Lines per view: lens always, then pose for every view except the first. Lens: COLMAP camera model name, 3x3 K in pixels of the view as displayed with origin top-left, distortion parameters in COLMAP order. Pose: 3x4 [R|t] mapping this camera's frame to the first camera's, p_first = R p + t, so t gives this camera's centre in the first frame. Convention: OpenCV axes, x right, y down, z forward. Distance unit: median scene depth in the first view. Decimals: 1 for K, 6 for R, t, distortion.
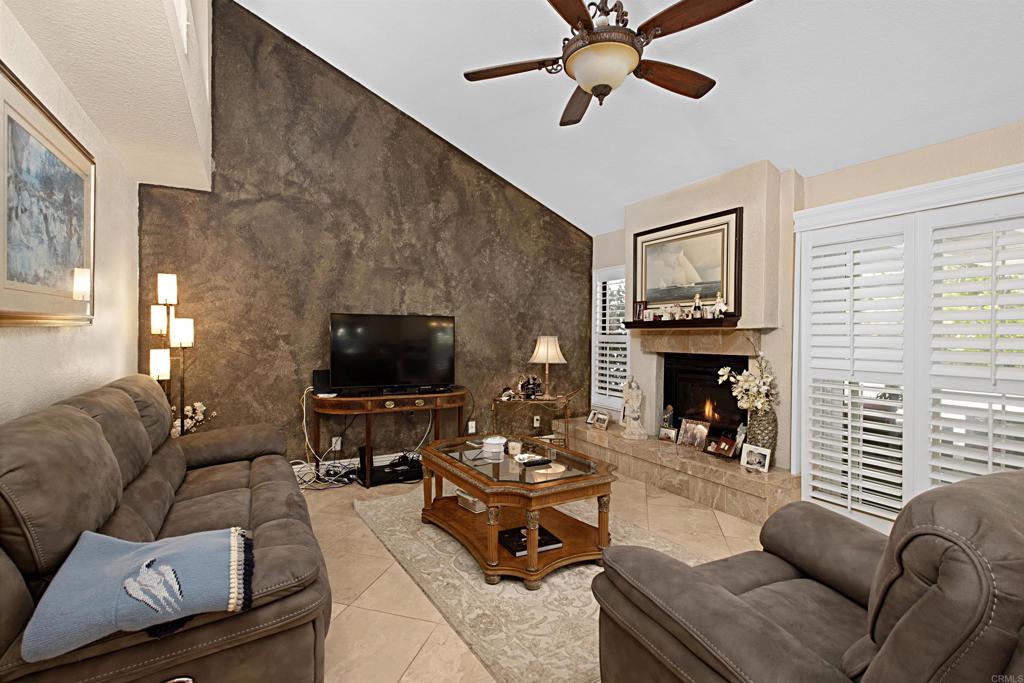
lens RADIAL K [[460.1, 0, 513.4], [0, 460.1, 343.5], [0, 0, 1]] dist [-0.003621, -0.006644]
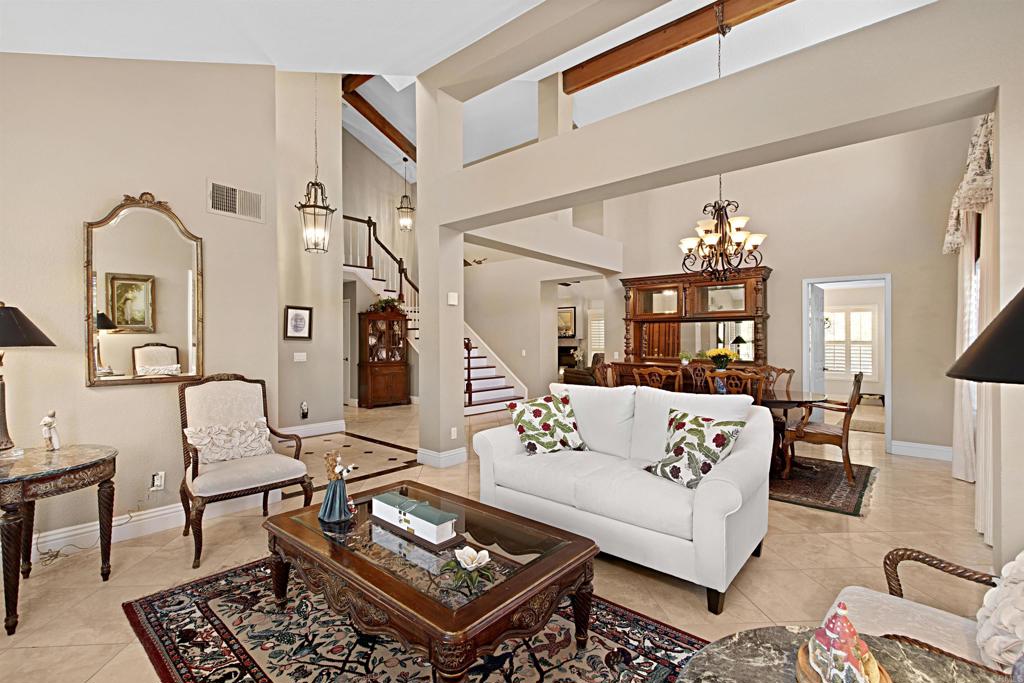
lens RADIAL K [[460.1, 0, 512.8], [0, 460.1, 343.8], [0, 0, 1]] dist [-0.003621, -0.006644]
pose [[0.939298, -0.002373, 0.343094, -1.256619], [0.009902, 0.999747, -0.020194, 0.077377], [-0.342959, 0.022366, 0.939084, -2.313013]]
